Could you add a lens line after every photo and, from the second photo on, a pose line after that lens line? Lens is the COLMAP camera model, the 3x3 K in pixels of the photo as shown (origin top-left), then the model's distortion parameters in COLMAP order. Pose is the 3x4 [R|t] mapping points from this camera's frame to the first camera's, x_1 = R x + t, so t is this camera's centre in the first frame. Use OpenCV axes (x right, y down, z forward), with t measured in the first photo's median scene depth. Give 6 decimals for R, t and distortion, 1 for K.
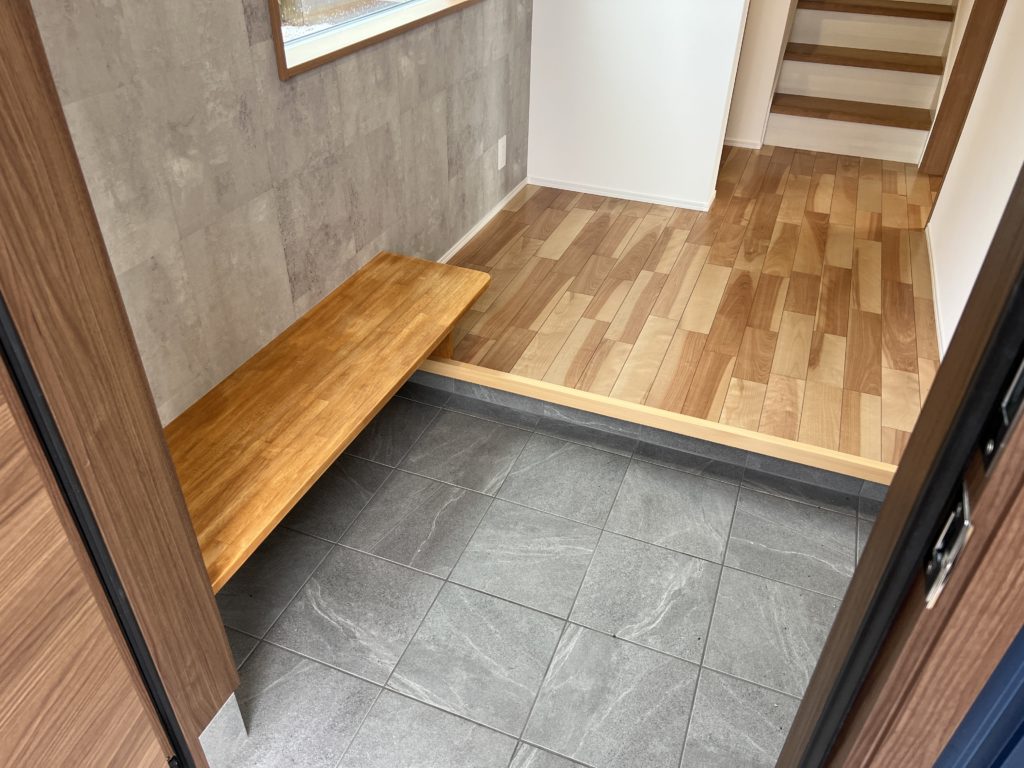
lens RADIAL K [[766.1, 0, 515.4], [0, 766.1, 380.9], [0, 0, 1]] dist [0.045216, -0.041293]
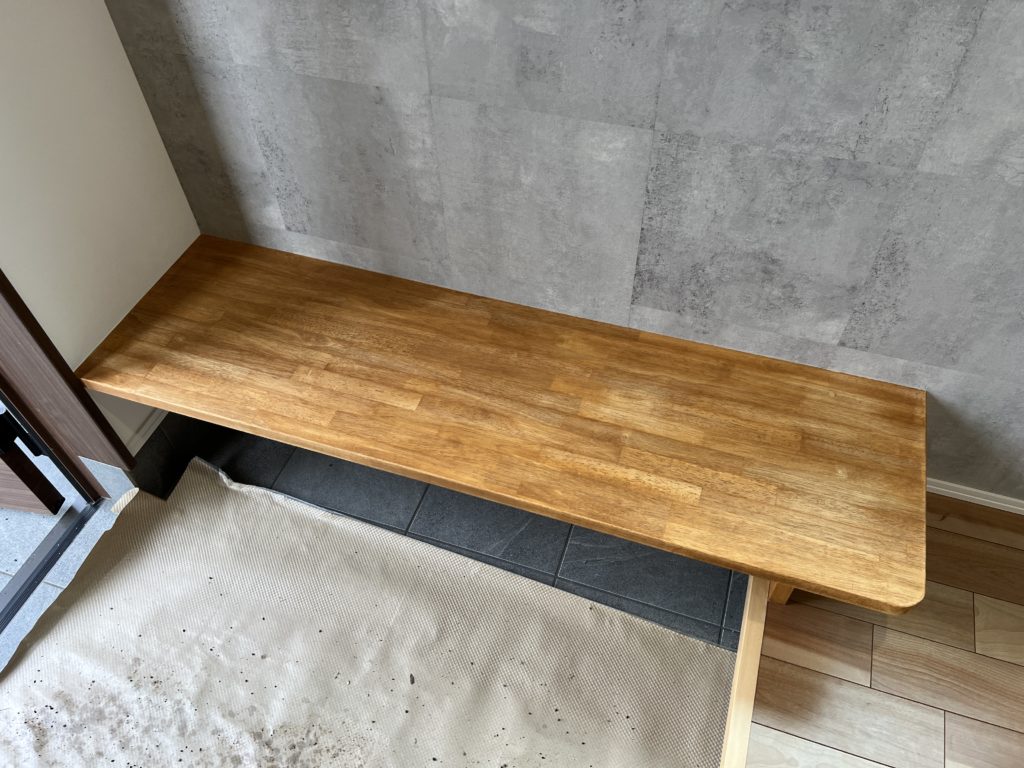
lens RADIAL K [[766.1, 0, 513.7], [0, 766.1, 388.0], [0, 0, 1]] dist [0.045216, -0.041293]
pose [[0.051586, 0.748108, -0.661569, 0.177521], [-0.564467, 0.568325, 0.598652, -0.398934], [0.823842, 0.342551, 0.451600, 0.692150]]
